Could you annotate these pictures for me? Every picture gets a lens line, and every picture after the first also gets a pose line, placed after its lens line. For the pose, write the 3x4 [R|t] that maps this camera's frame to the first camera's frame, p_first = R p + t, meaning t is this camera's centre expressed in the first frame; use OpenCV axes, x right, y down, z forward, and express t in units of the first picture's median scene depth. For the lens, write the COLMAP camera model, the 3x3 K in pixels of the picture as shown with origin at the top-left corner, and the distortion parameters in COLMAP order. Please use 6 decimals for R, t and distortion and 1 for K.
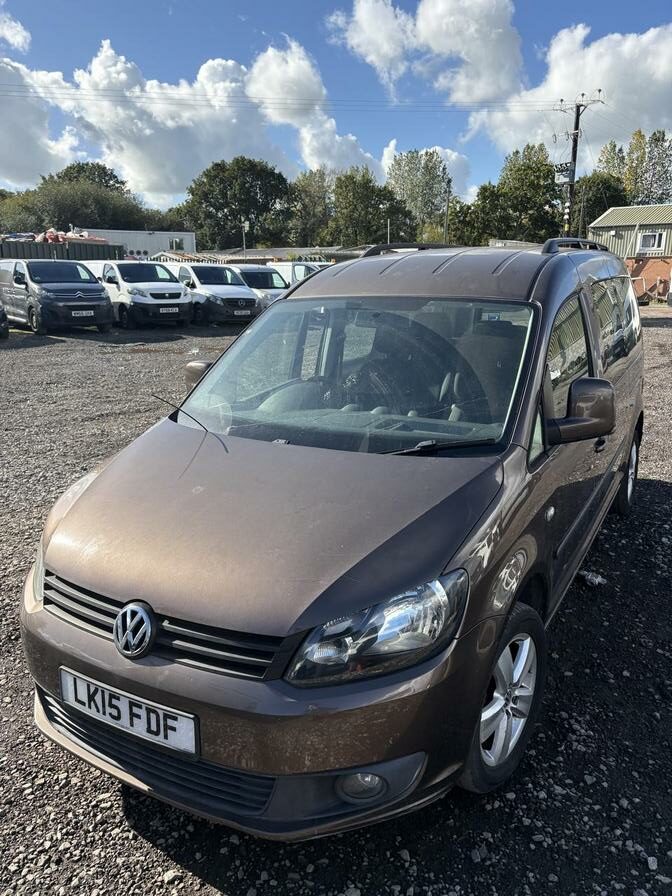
lens RADIAL K [[656.4, 0, 339.8], [0, 656.4, 448.7], [0, 0, 1]] dist [0.070488, -0.088464]
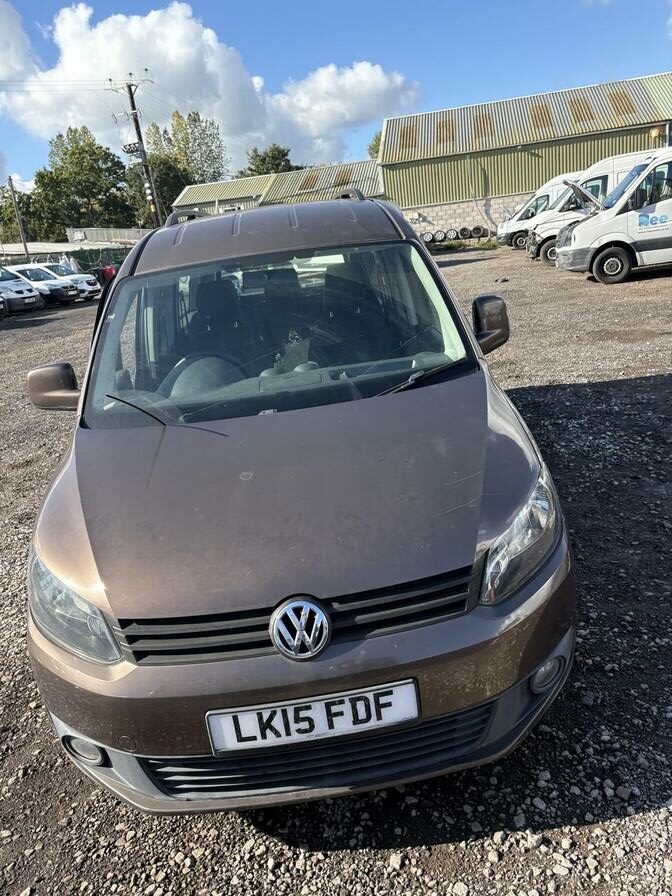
lens RADIAL K [[656.4, 0, 339.8], [0, 656.4, 448.7], [0, 0, 1]] dist [0.070488, -0.088464]
pose [[0.831673, -0.259932, 0.490668, -0.624526], [0.248591, 0.964459, 0.089565, -0.024012], [-0.496509, 0.047487, 0.866731, 0.194075]]
